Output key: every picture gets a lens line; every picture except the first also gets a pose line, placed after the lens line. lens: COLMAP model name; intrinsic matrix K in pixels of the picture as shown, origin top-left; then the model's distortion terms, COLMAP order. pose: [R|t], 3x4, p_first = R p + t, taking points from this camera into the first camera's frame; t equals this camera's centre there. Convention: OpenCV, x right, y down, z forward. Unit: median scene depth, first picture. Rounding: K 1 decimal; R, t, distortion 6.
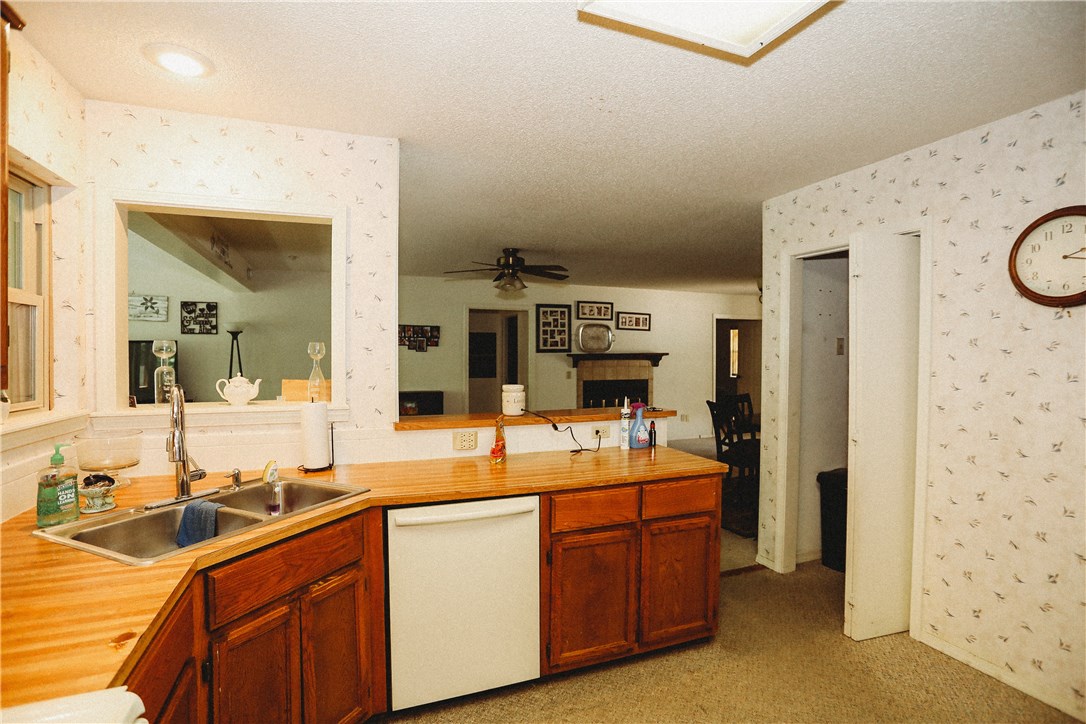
lens RADIAL K [[529.8, 0, 542.8], [0, 529.8, 360.7], [0, 0, 1]] dist [-0.056599, 0.018808]
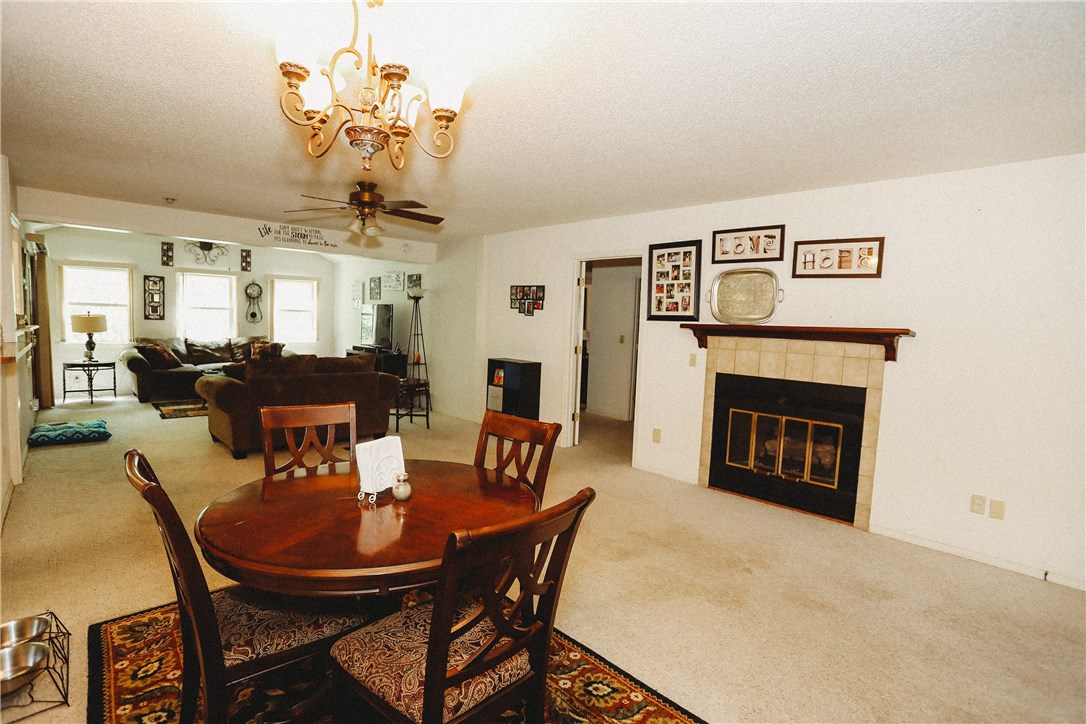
lens RADIAL K [[529.8, 0, 537.9], [0, 529.8, 357.2], [0, 0, 1]] dist [-0.056599, 0.018808]
pose [[0.366392, 0.077873, -0.927196, 0.535882], [-0.047127, 0.996766, 0.065093, -0.005856], [0.929266, 0.019847, 0.368877, 0.629757]]
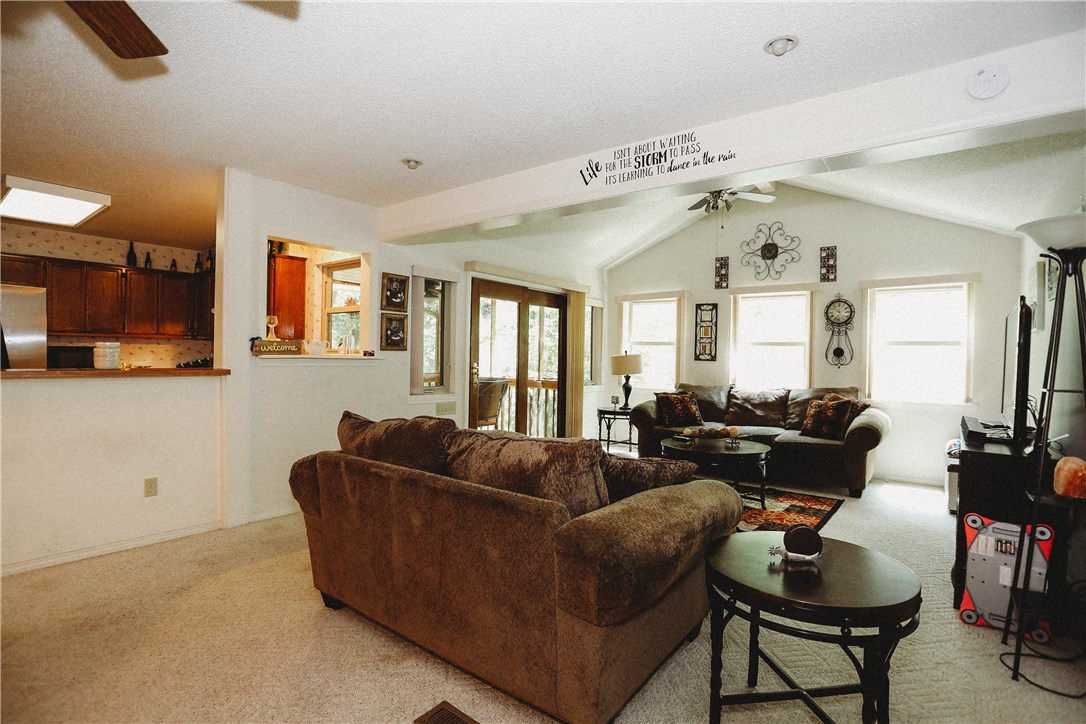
lens RADIAL K [[529.8, 0, 550.8], [0, 529.8, 358.8], [0, 0, 1]] dist [-0.056599, 0.018808]
pose [[-0.846455, -0.011142, -0.532344, -0.101970], [-0.024983, 0.999511, 0.018805, 0.011173], [0.531874, 0.029217, -0.846319, 0.857778]]
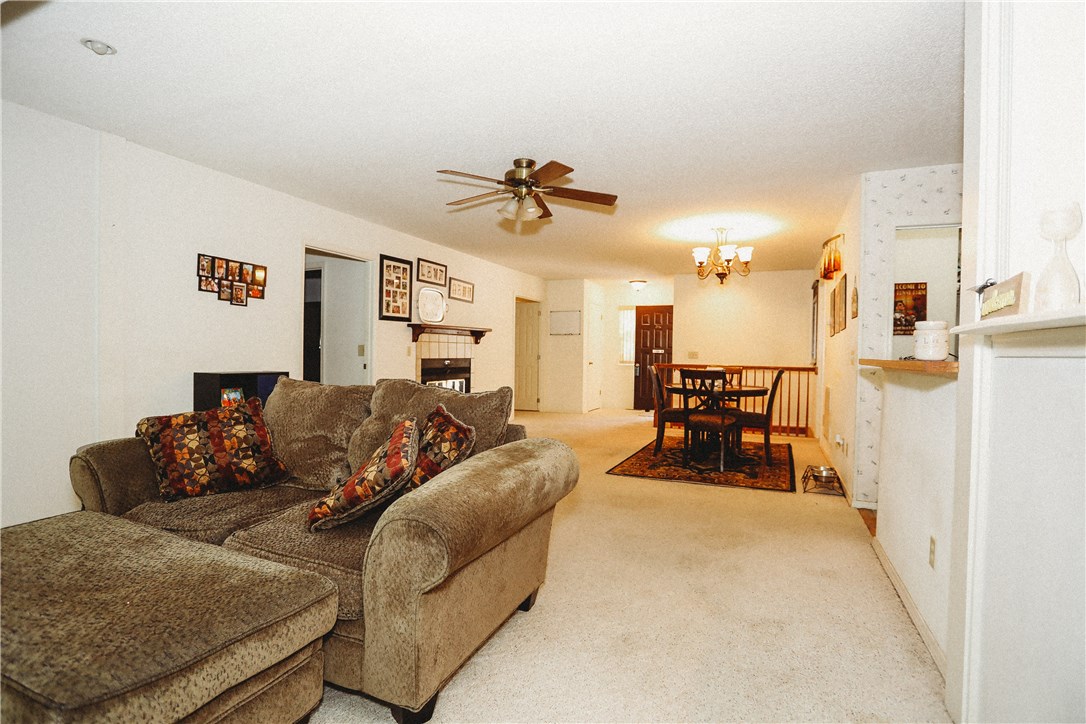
lens RADIAL K [[529.8, 0, 545.1], [0, 529.8, 361.4], [0, 0, 1]] dist [-0.056599, 0.018808]
pose [[0.701376, -0.002283, 0.712787, -0.366847], [-0.005518, 0.999948, 0.008632, 0.034661], [-0.712770, -0.009987, 0.701327, 0.317346]]
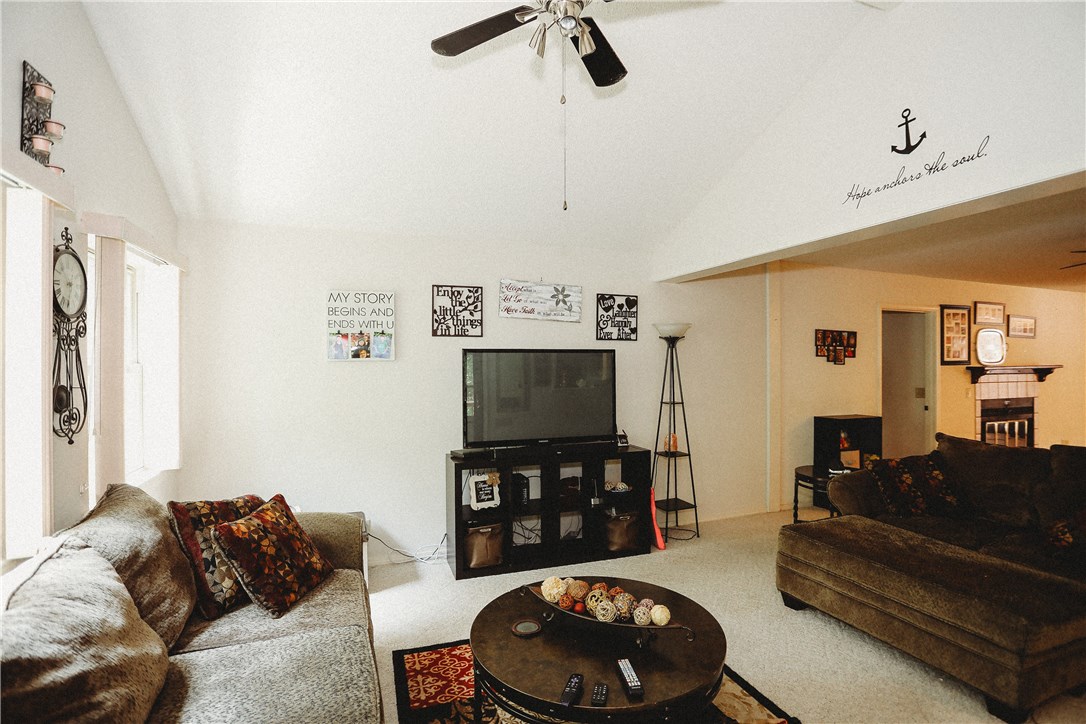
lens RADIAL K [[529.8, 0, 551.3], [0, 529.8, 357.9], [0, 0, 1]] dist [-0.056599, 0.018808]
pose [[0.999983, -0.000973, -0.005801, -0.584827], [0.000827, 0.999685, -0.025069, -0.007239], [0.005824, 0.025063, 0.999669, 0.218325]]
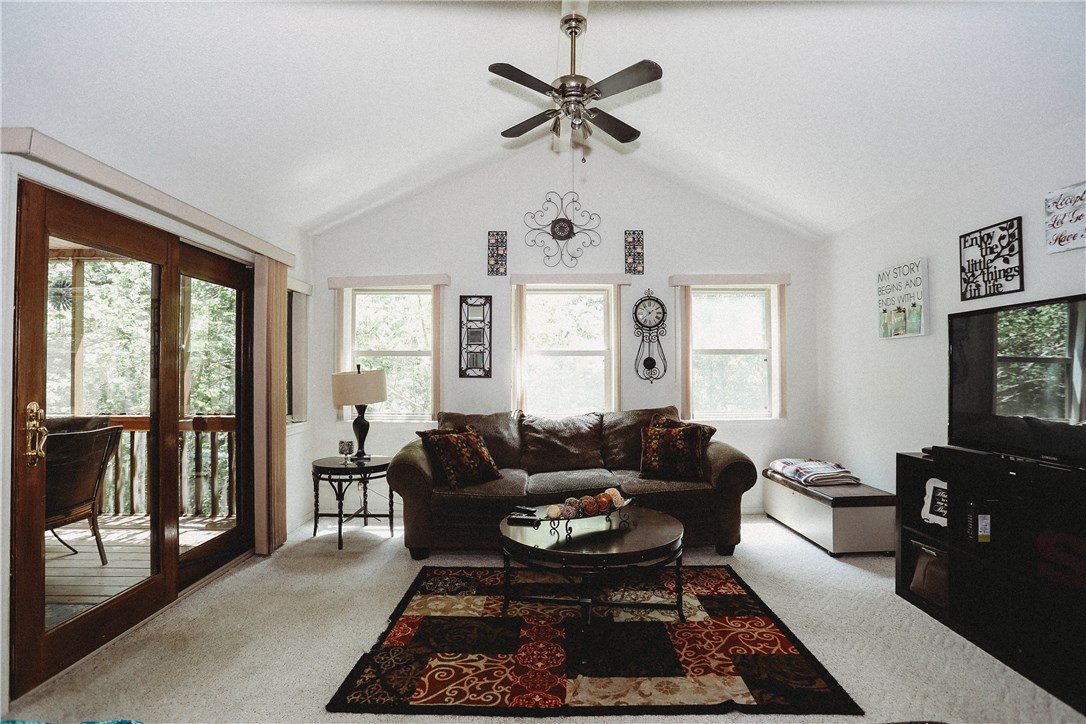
lens RADIAL K [[529.8, 0, 538.9], [0, 529.8, 364.6], [0, 0, 1]] dist [-0.056599, 0.018808]
pose [[-0.362239, -0.010315, -0.932028, -0.234761], [-0.011090, 0.999916, -0.006757, 0.012578], [0.932019, 0.007888, -0.362323, 0.559490]]
